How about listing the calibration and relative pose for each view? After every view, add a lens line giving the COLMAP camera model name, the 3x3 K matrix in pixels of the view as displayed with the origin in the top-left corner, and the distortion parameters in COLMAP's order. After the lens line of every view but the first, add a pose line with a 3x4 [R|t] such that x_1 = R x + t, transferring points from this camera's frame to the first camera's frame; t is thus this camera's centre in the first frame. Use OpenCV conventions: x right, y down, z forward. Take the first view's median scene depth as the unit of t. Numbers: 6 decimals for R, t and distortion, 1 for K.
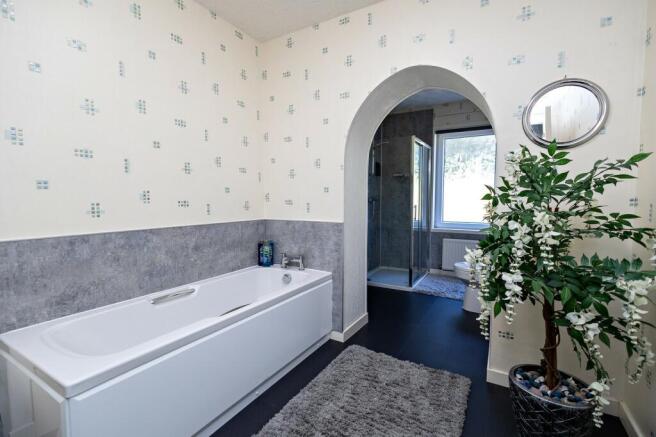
lens RADIAL K [[309.1, 0, 328.0], [0, 309.1, 218.5], [0, 0, 1]] dist [-0.001961, -0.000693]
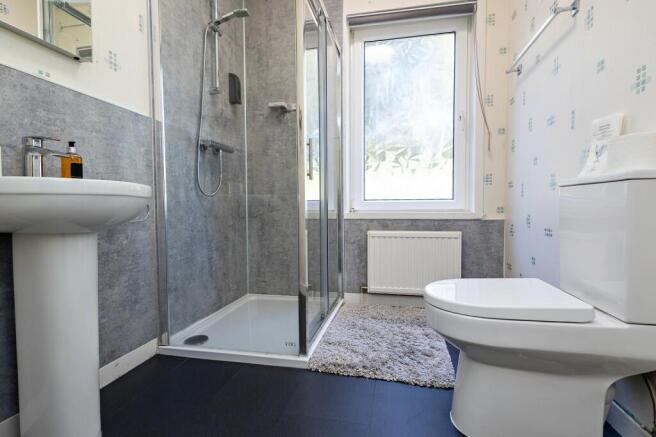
lens RADIAL K [[309.1, 0, 328.0], [0, 309.1, 218.5], [0, 0, 1]] dist [-0.001961, -0.000693]
pose [[0.953137, -0.013485, 0.302238, 0.160014], [0.026433, 0.998898, -0.038790, 0.062751], [-0.301381, 0.044961, 0.952443, 0.542398]]
